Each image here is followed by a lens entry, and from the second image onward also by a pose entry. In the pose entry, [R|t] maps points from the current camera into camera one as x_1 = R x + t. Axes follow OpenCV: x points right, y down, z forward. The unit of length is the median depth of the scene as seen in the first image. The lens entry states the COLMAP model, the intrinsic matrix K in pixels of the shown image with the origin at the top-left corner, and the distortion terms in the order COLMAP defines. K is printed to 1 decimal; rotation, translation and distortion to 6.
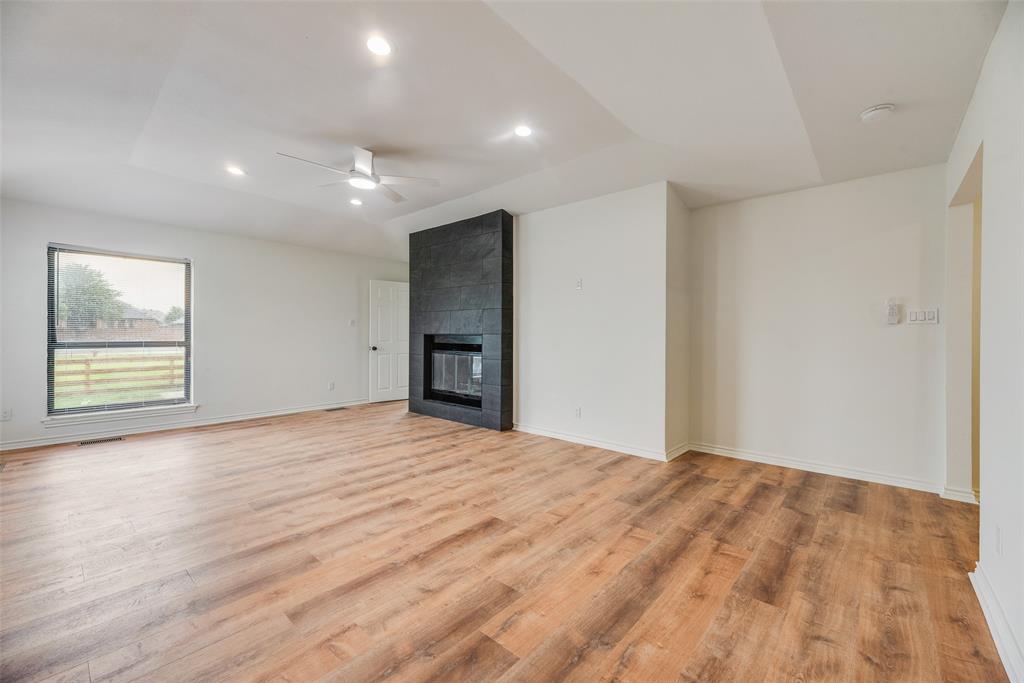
lens RADIAL K [[419.8, 0, 510.6], [0, 419.8, 337.9], [0, 0, 1]] dist [-0.002025, -0.000214]
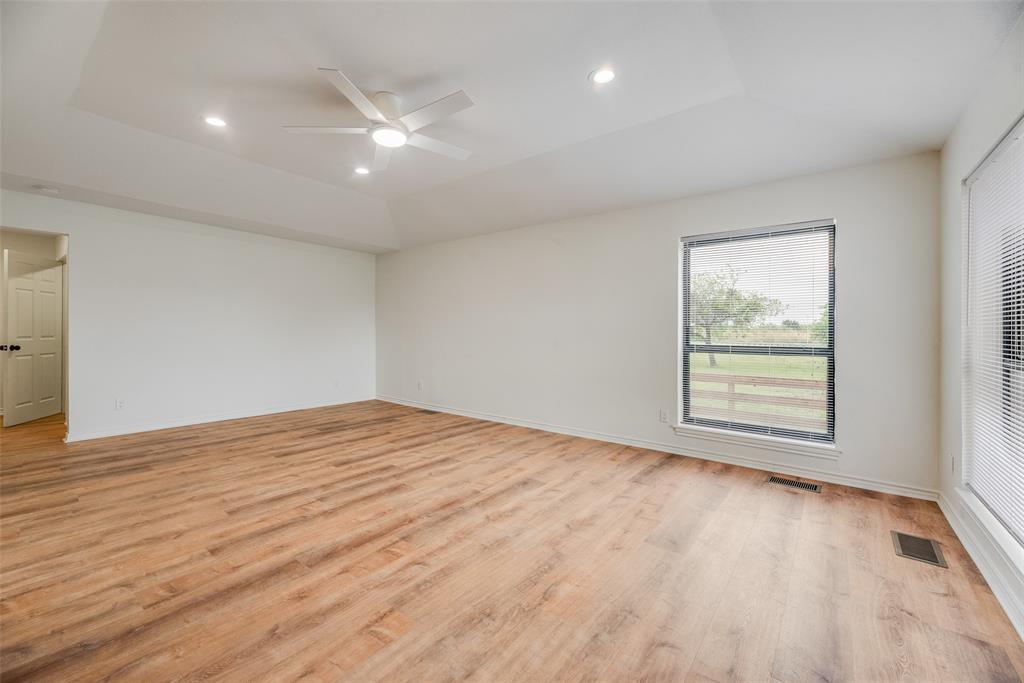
lens RADIAL K [[419.8, 0, 514.4], [0, 419.8, 334.0], [0, 0, 1]] dist [-0.002025, -0.000214]
pose [[-0.997271, -0.018200, -0.071552, -0.578172], [-0.018966, 0.999770, 0.010041, -0.018621], [0.071353, 0.011371, -0.997386, 1.951895]]
